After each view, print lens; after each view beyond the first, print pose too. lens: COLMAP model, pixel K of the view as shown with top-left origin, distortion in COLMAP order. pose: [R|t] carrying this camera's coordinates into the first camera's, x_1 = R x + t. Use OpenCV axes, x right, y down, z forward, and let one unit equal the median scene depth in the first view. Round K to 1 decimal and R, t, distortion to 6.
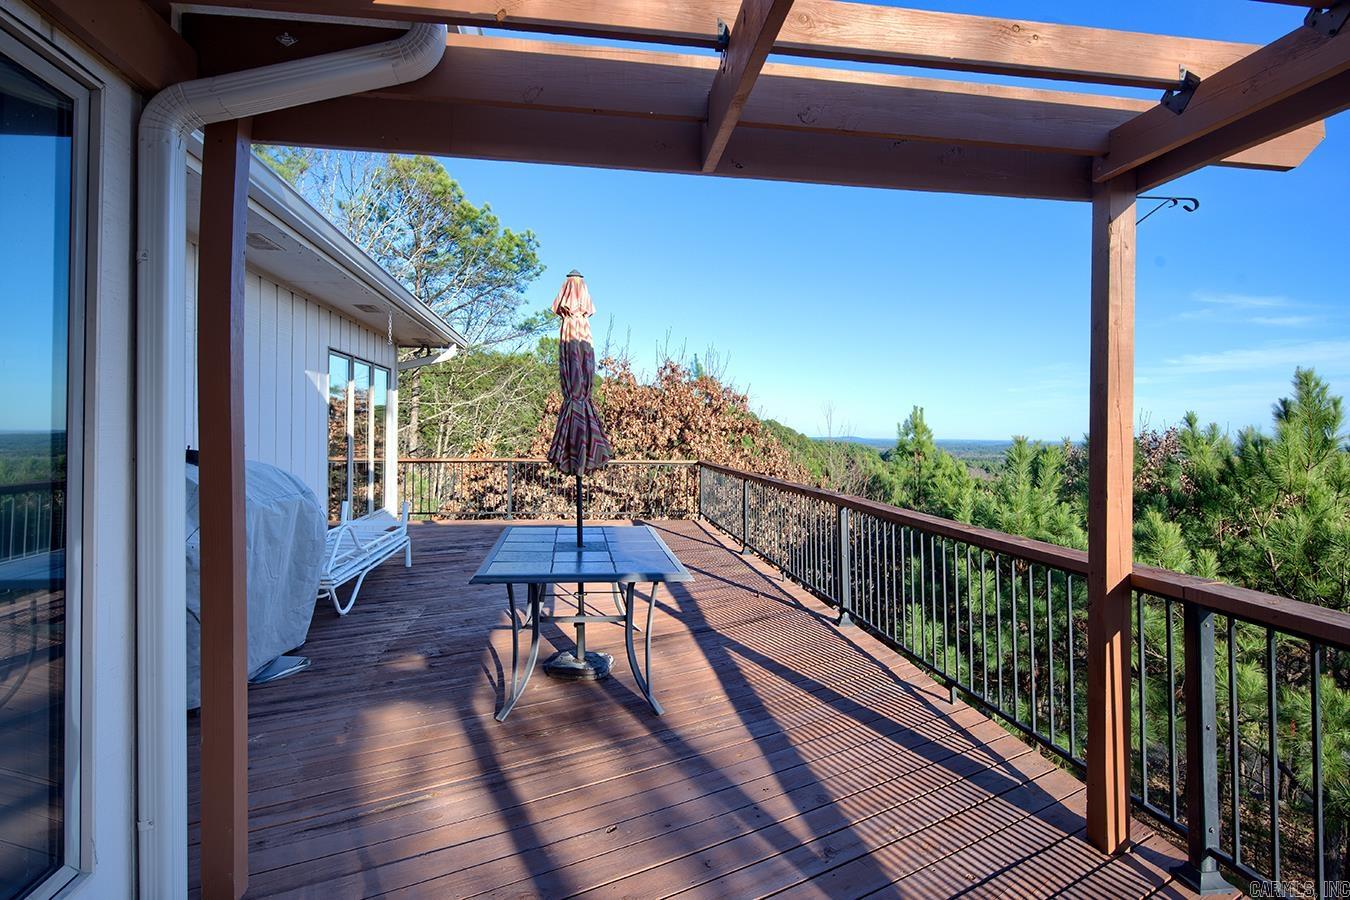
lens RADIAL K [[688.2, 0, 669.3], [0, 688.2, 429.4], [0, 0, 1]] dist [-0.011170, -0.002101]
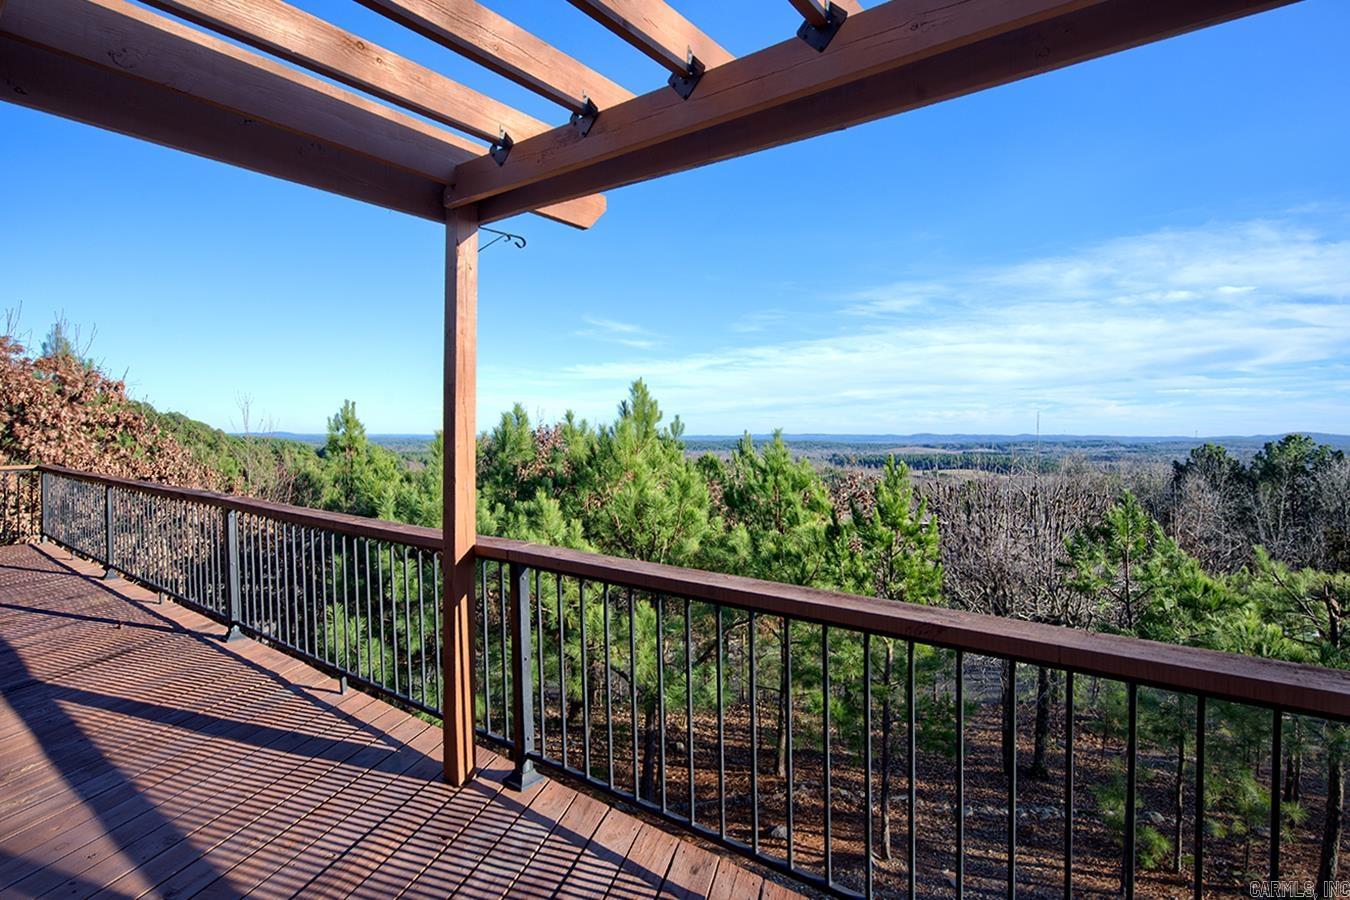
lens RADIAL K [[683.1, 0, 673.5], [0, 683.1, 433.6], [0, 0, 1]] dist [-0.011504, -0.000881]
pose [[0.715122, -0.009409, 0.698937, 0.037546], [-0.000185, 0.999907, 0.013650, 0.000681], [-0.699000, -0.009891, 0.715053, -0.034232]]
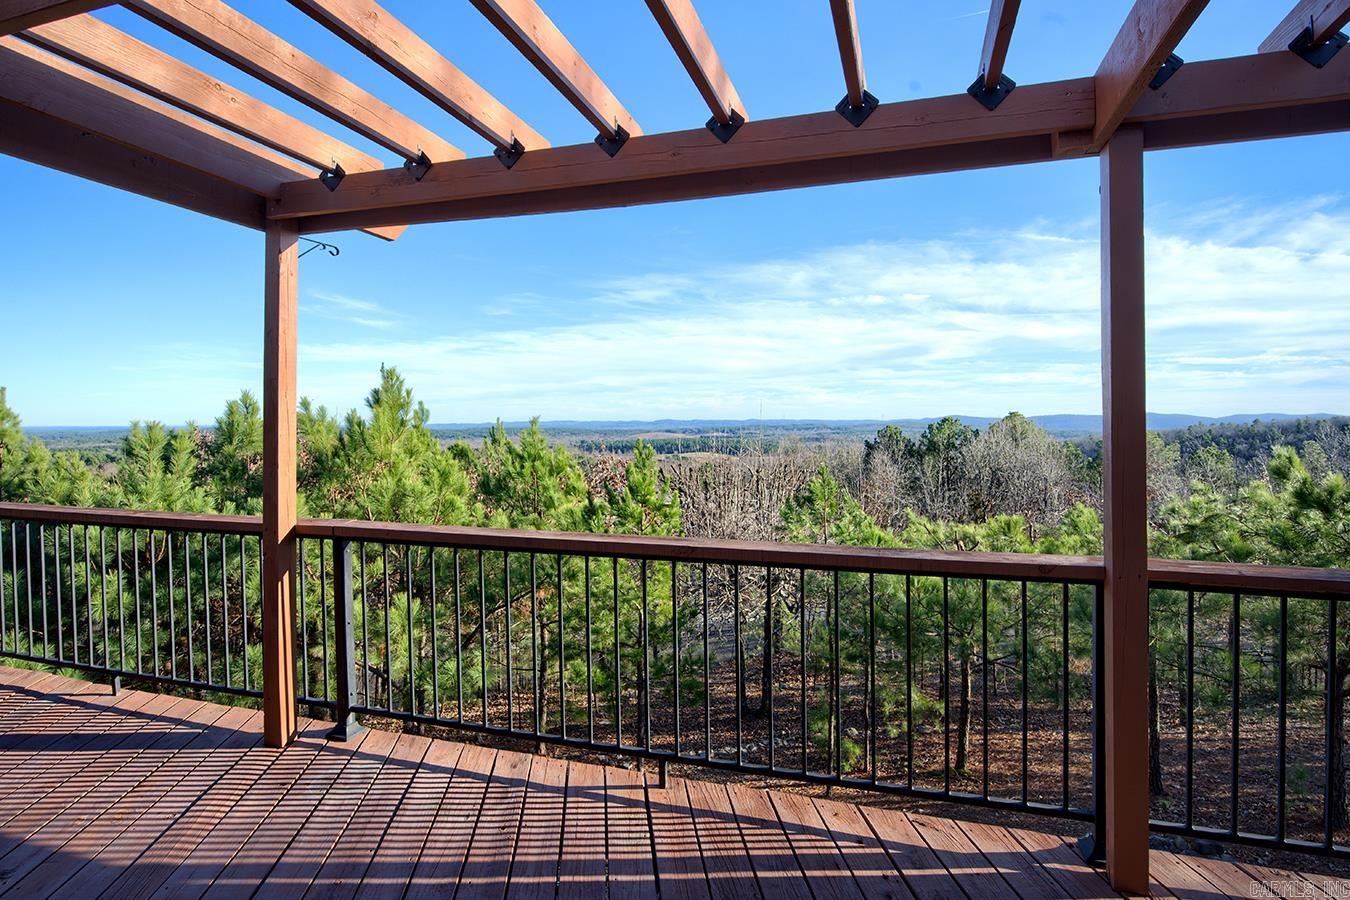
lens RADIAL K [[713.4, 0, 658.7], [0, 713.4, 405.8], [0, 0, 1]] dist [-0.001865, -0.001012]
pose [[0.437166, 0.003263, 0.899375, -0.097480], [0.005468, 0.999965, -0.006286, -0.001738], [-0.899364, 0.007666, 0.437133, -0.087104]]
